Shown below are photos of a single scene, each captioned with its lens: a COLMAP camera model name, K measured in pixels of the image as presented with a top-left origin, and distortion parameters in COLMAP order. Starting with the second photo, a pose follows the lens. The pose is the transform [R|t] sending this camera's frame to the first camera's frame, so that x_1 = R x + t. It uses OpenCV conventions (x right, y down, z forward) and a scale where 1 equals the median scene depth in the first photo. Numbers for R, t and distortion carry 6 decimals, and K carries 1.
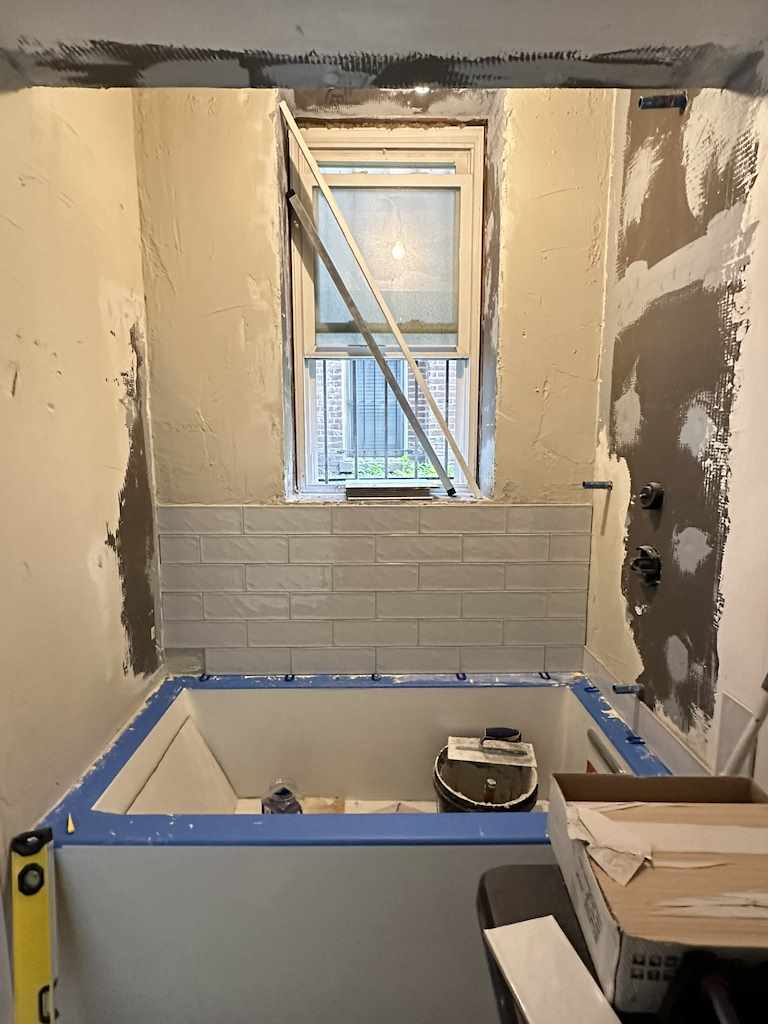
lens RADIAL K [[531.4, 0, 384.0], [0, 531.4, 512.0], [0, 0, 1]] dist [0.001228, 0.000022]
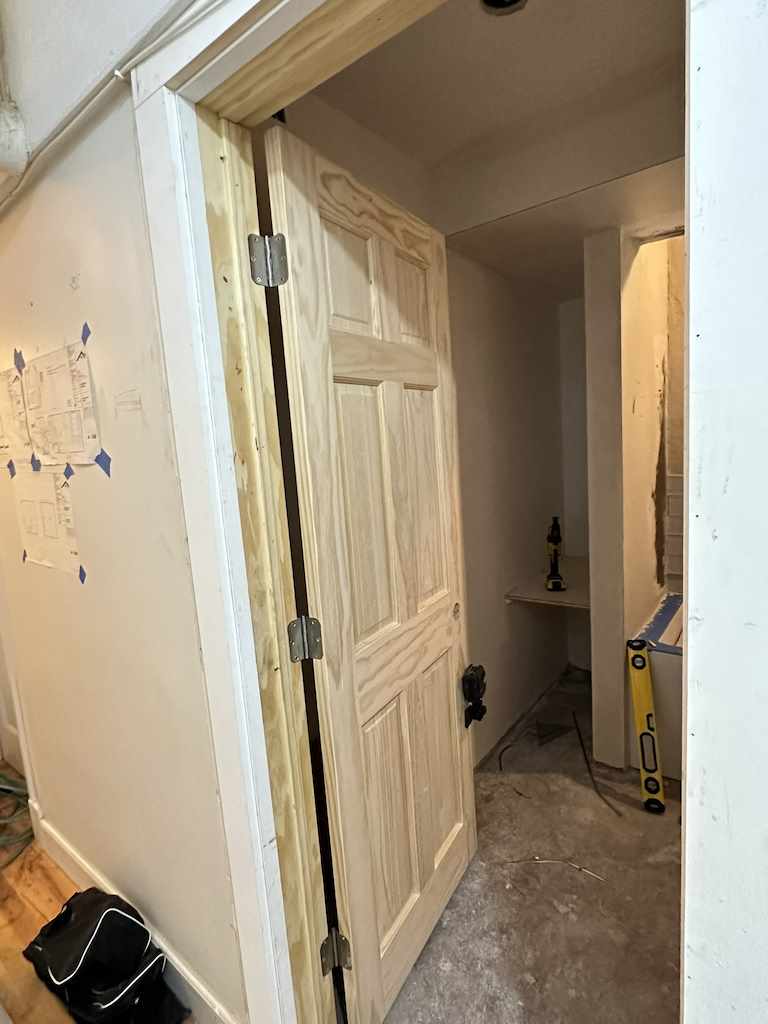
lens RADIAL K [[531.4, 0, 384.0], [0, 531.4, 512.0], [0, 0, 1]] dist [0.001228, 0.000022]
pose [[0.778303, 0.032922, -0.627025, -0.179909], [-0.020031, 0.999418, 0.027611, 0.103710], [0.627569, -0.008930, 0.778510, -1.056595]]
